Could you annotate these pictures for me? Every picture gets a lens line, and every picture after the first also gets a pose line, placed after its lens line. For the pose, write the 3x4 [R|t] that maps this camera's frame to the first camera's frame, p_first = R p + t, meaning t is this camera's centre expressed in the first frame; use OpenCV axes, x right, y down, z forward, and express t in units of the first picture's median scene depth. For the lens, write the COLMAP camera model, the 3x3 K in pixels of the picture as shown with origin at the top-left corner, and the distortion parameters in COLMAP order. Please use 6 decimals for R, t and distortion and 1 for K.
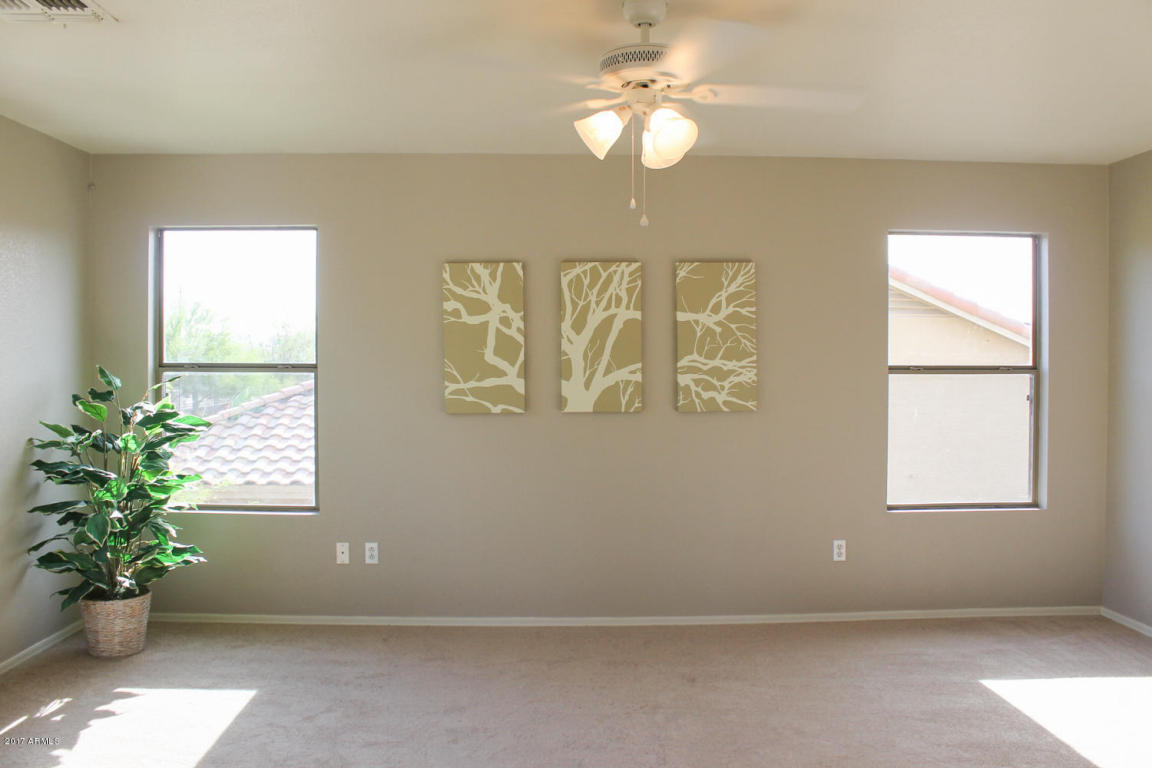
lens RADIAL K [[984.8, 0, 576.0], [0, 984.8, 384.0], [0, 0, 1]] dist [-0.160517, 0.144427]
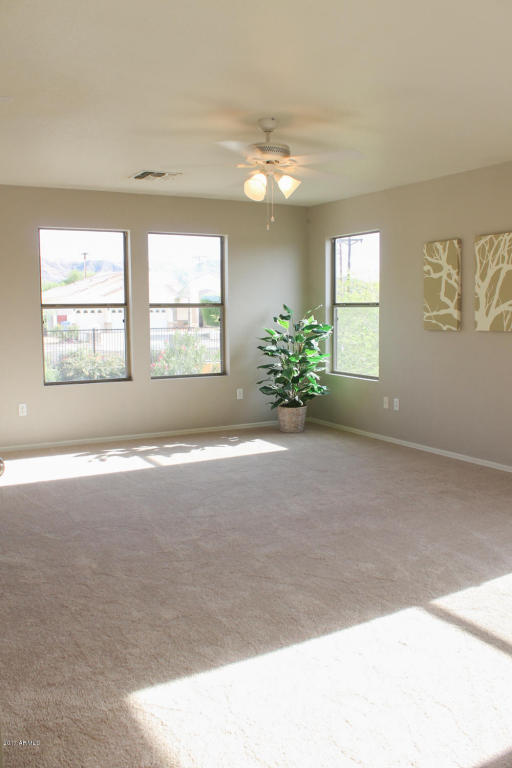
lens RADIAL K [[656.5, 0, 256.0], [0, 656.5, 384.0], [0, 0, 1]] dist [-0.160517, 0.144427]
pose [[0.463870, 0.090438, -0.881275, 0.764077], [-0.010558, 0.995269, 0.096579, 0.017610], [0.885840, -0.035496, 0.462631, 0.188699]]
